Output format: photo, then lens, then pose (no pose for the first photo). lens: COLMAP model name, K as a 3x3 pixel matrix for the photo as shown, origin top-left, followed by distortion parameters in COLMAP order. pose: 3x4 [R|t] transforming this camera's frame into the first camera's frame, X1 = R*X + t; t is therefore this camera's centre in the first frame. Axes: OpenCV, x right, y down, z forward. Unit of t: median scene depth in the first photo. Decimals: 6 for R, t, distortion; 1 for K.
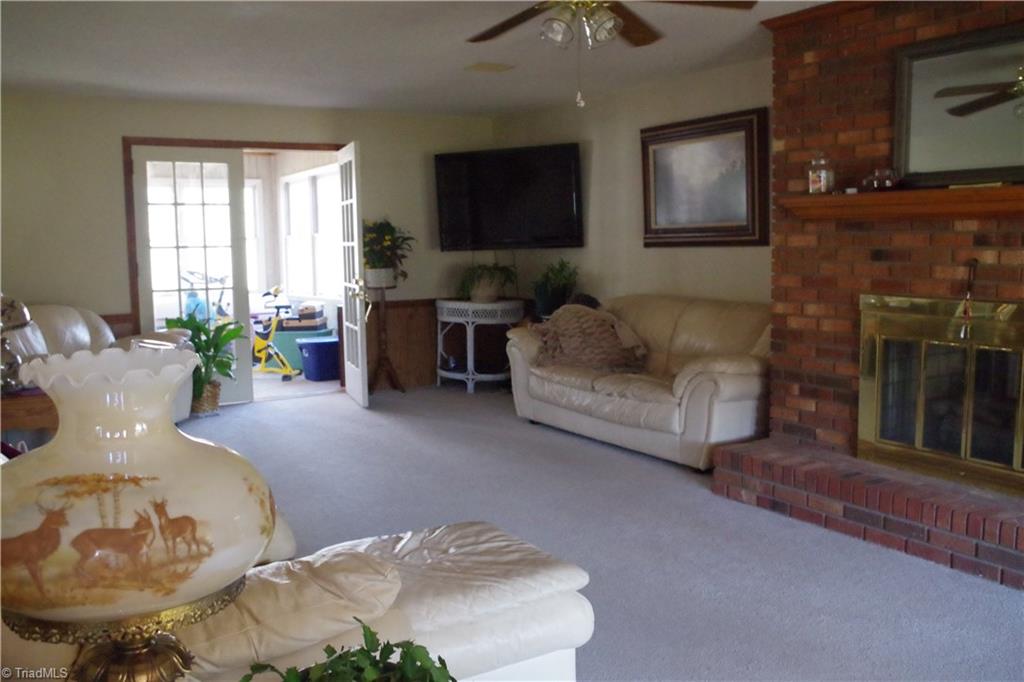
lens RADIAL K [[915.4, 0, 514.4], [0, 915.4, 341.9], [0, 0, 1]] dist [-0.098196, 0.032989]
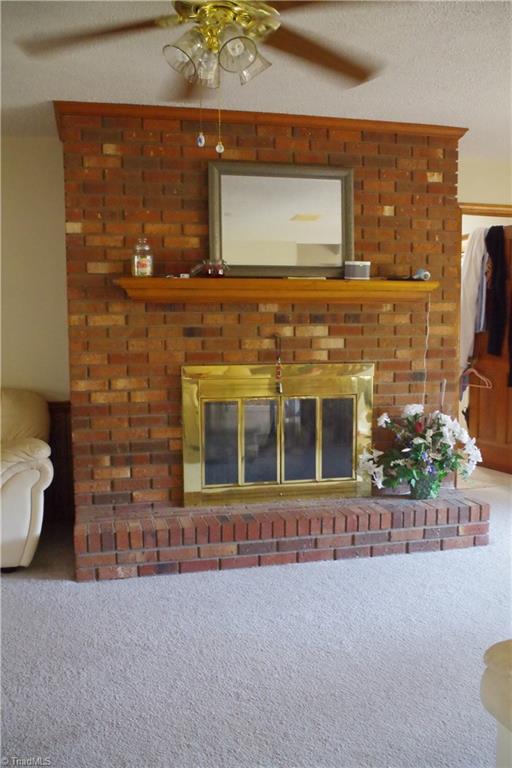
lens RADIAL K [[686.5, 0, 257.4], [0, 686.5, 387.6], [0, 0, 1]] dist [-0.098196, 0.032989]
pose [[0.310825, -0.077560, 0.947297, -0.418990], [0.107446, 0.993143, 0.046059, -0.055068], [-0.944375, 0.087467, 0.317027, 0.628397]]
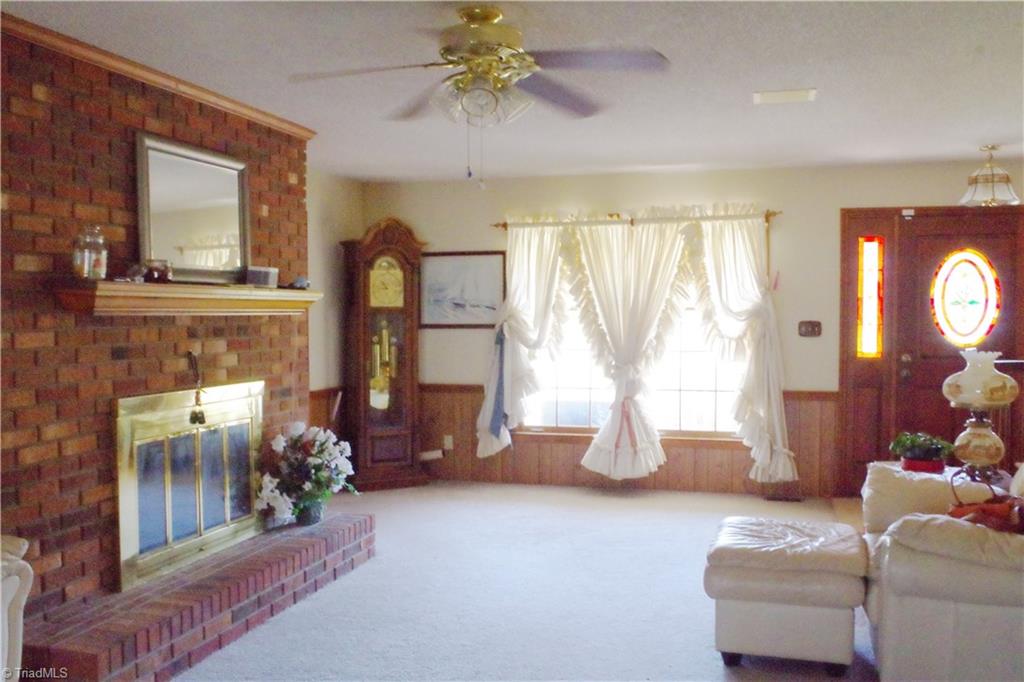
lens RADIAL K [[915.4, 0, 514.2], [0, 915.4, 335.8], [0, 0, 1]] dist [-0.098196, 0.032989]
pose [[-0.677917, -0.004886, 0.735122, -0.496178], [0.093569, 0.991271, 0.092876, -0.155797], [-0.729159, 0.131746, -0.671543, 1.283608]]
